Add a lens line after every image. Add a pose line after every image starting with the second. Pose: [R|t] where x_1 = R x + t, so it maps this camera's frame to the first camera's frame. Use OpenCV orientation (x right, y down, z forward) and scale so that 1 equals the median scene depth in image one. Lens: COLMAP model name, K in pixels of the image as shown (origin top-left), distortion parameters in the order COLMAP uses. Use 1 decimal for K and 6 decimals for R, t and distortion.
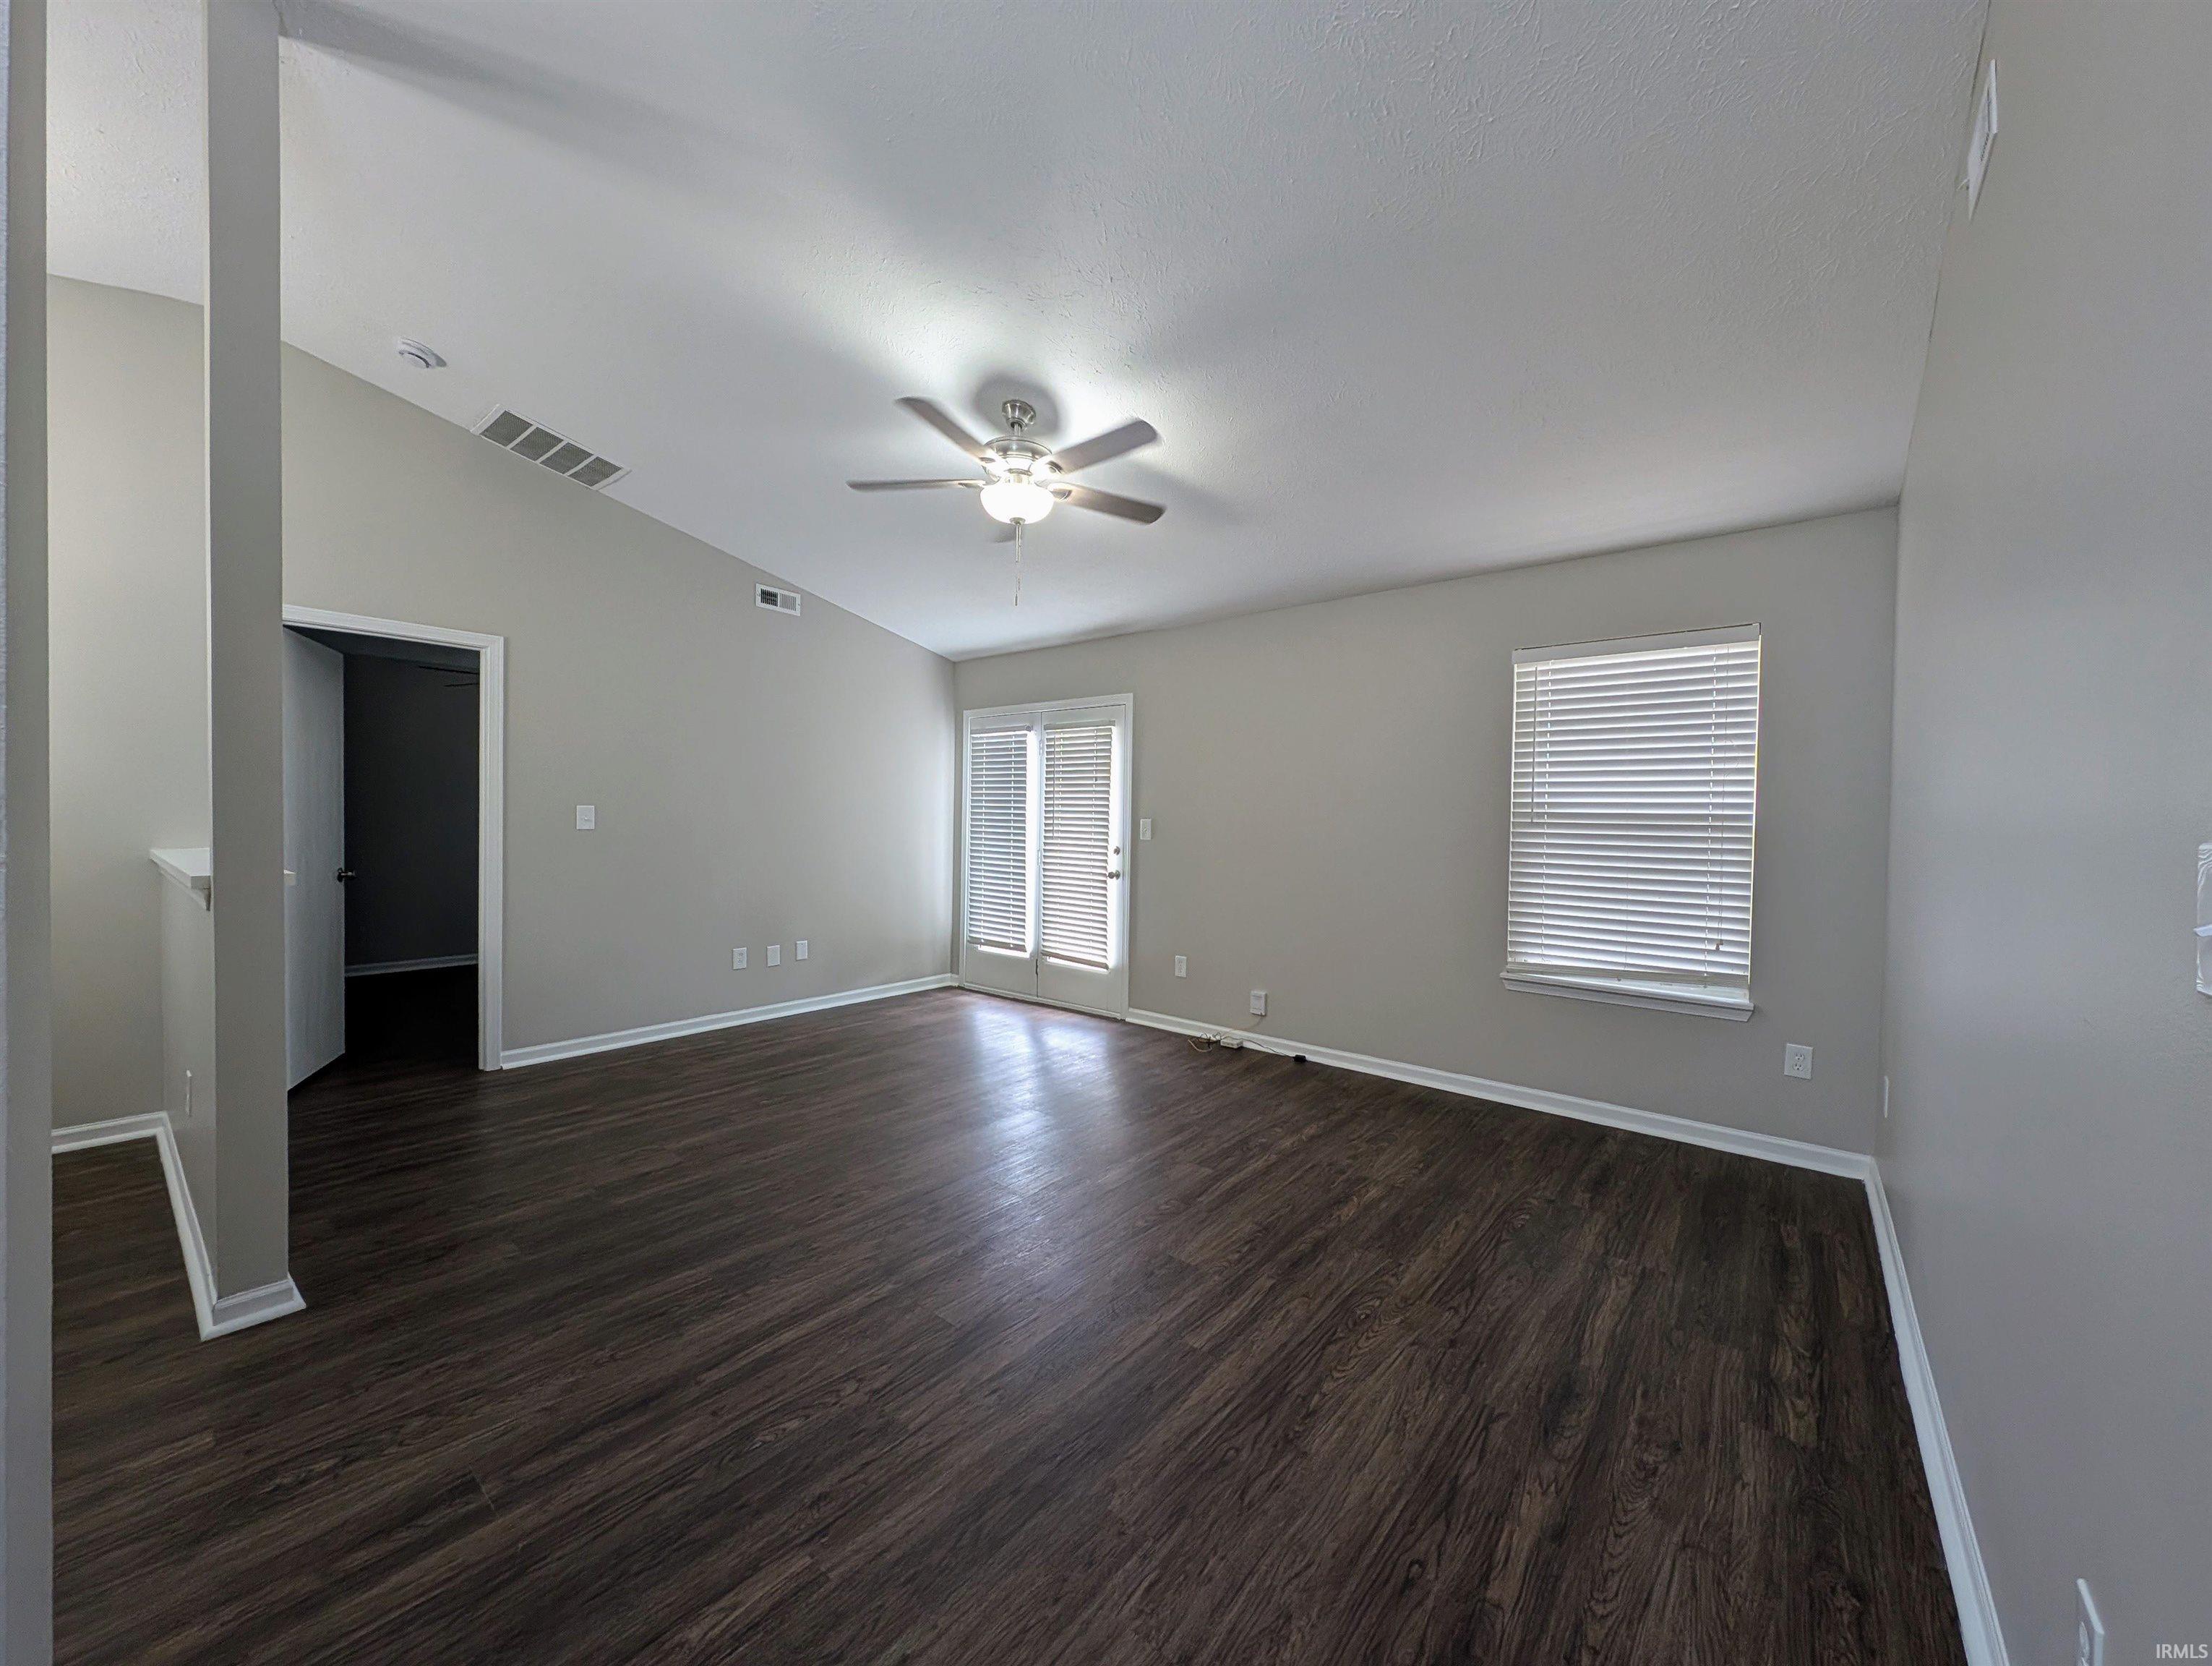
lens RADIAL K [[851.1, 0, 1106.0], [0, 851.1, 833.0], [0, 0, 1]] dist [0.000543, -0.000006]
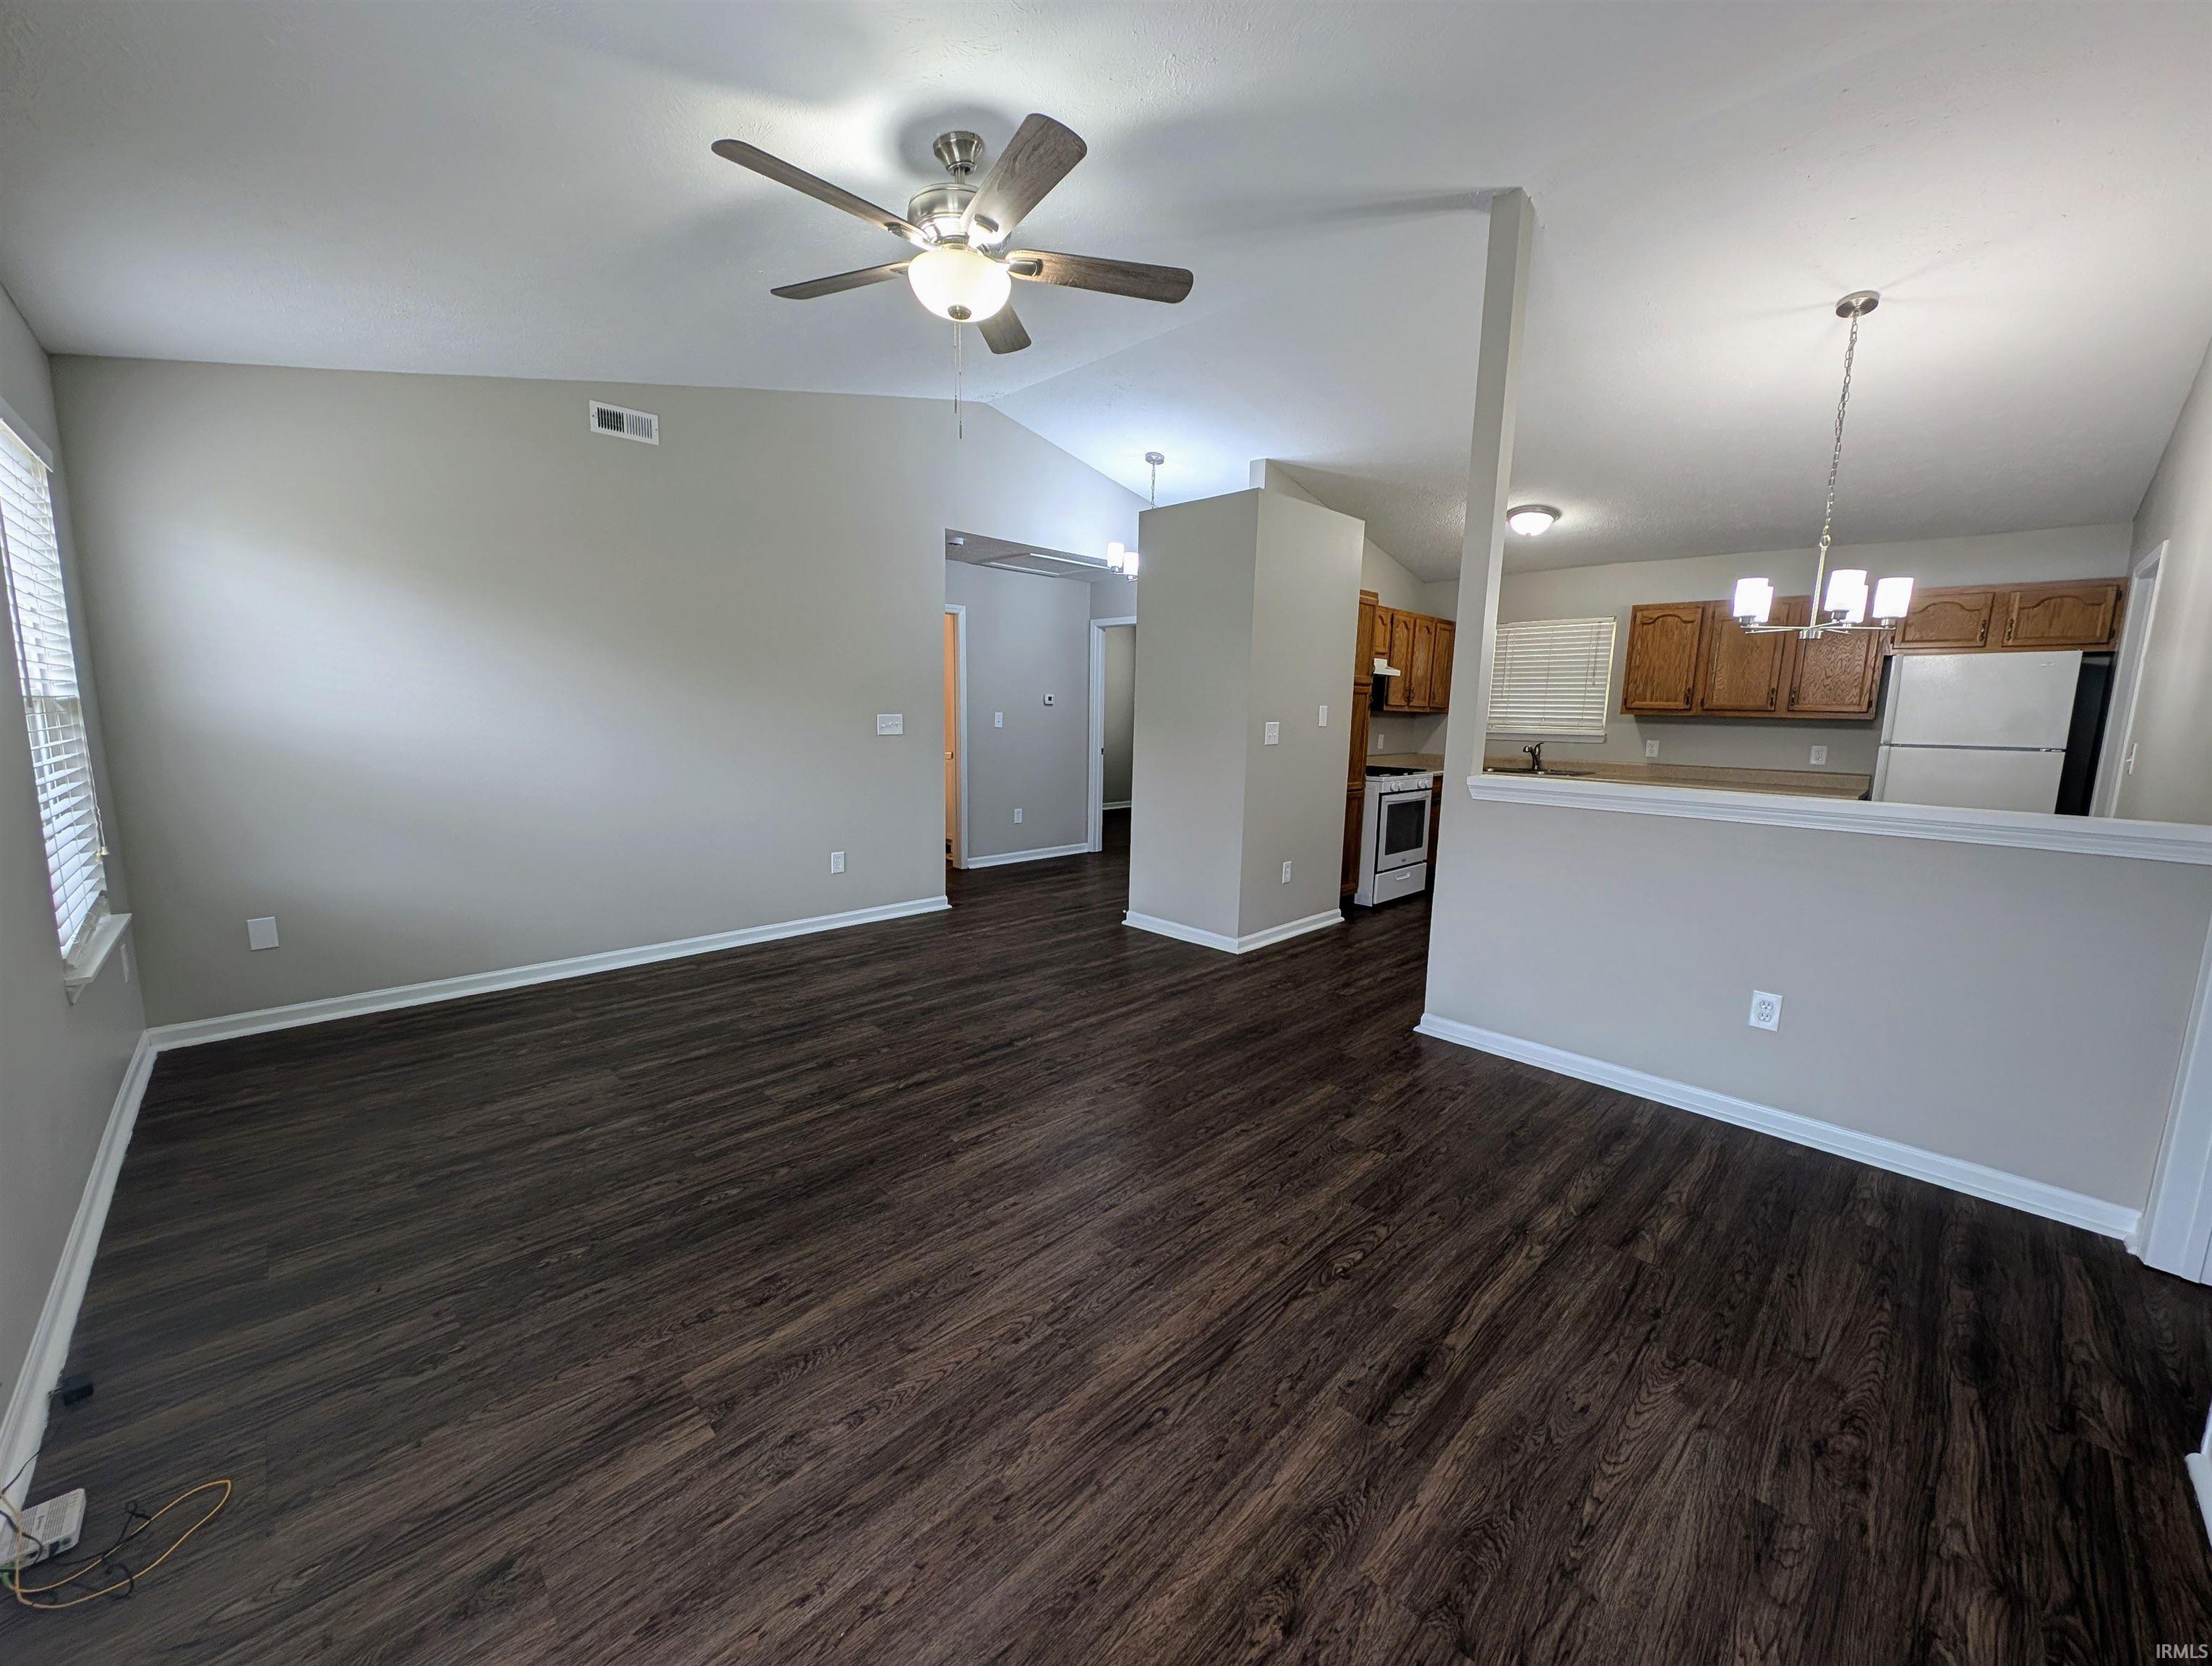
lens RADIAL K [[855.8, 0, 1106.0], [0, 855.8, 833.0], [0, 0, 1]] dist [0.000478, 0.011706]
pose [[-0.993717, -0.050137, 0.100060, -0.395107], [-0.033332, 0.986054, 0.163056, -0.069196], [-0.106840, 0.158697, -0.981530, 2.171031]]
